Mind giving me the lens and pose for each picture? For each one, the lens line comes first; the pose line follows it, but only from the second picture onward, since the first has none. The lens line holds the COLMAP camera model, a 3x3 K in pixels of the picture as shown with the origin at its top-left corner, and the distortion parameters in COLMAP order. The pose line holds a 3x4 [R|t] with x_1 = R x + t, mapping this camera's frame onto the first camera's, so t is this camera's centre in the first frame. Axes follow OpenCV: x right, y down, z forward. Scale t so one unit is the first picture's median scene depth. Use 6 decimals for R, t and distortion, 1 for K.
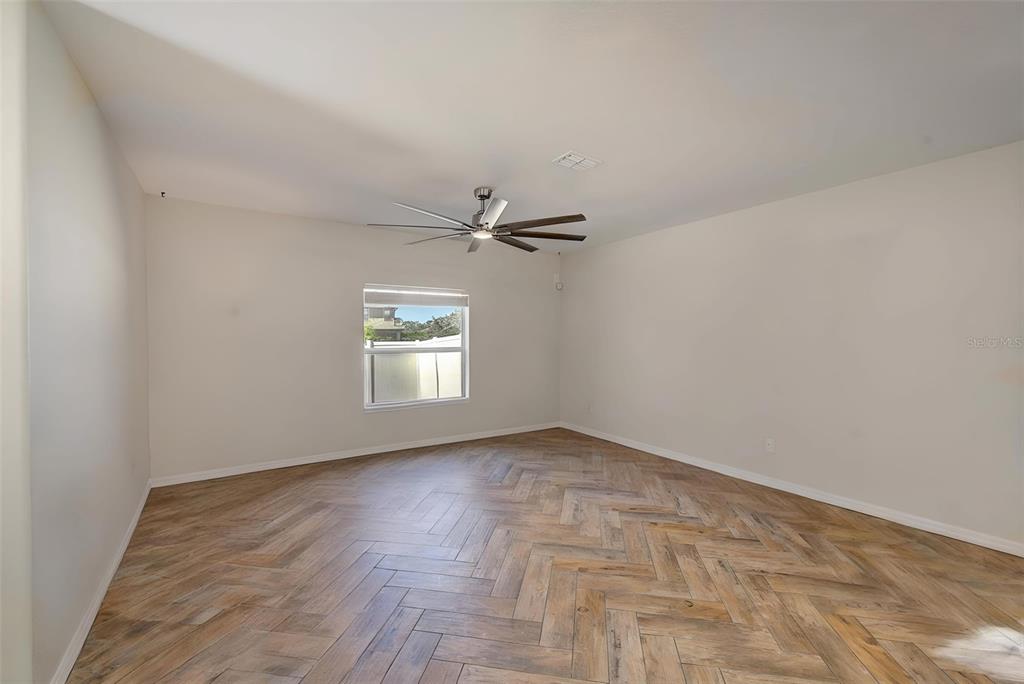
lens RADIAL K [[422.4, 0, 518.4], [0, 422.4, 337.1], [0, 0, 1]] dist [0.003231, 0.000284]
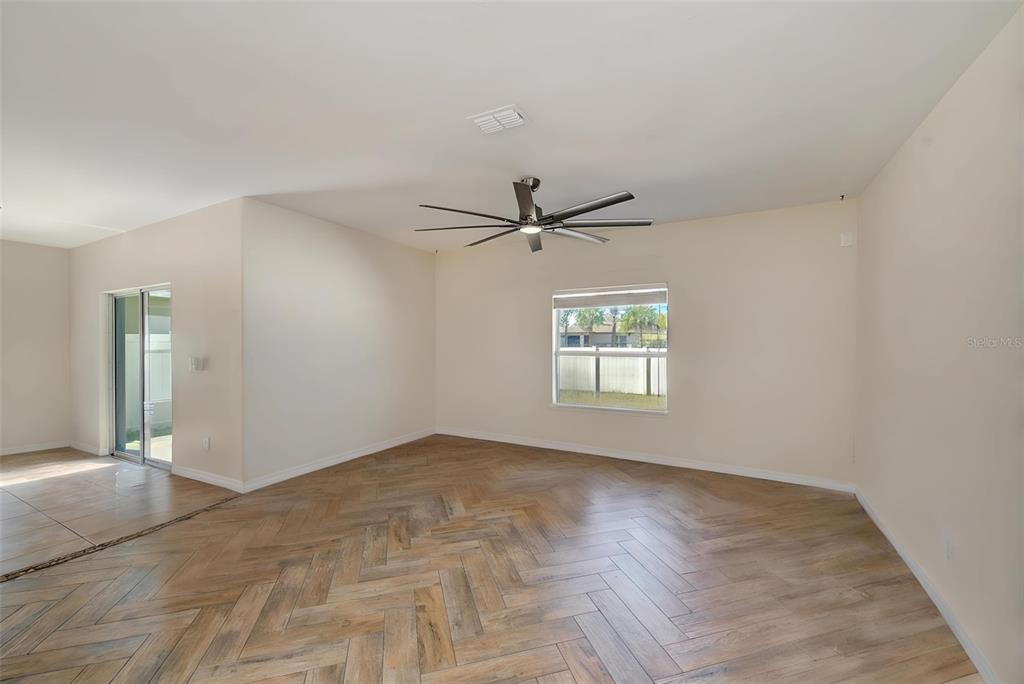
lens RADIAL K [[422.4, 0, 518.4], [0, 422.4, 337.1], [0, 0, 1]] dist [0.003231, 0.000284]
pose [[0.414047, -0.005488, -0.910239, 0.753689], [-0.005823, 0.999945, -0.008678, 0.005213], [0.910237, 0.008894, 0.413992, 0.607315]]
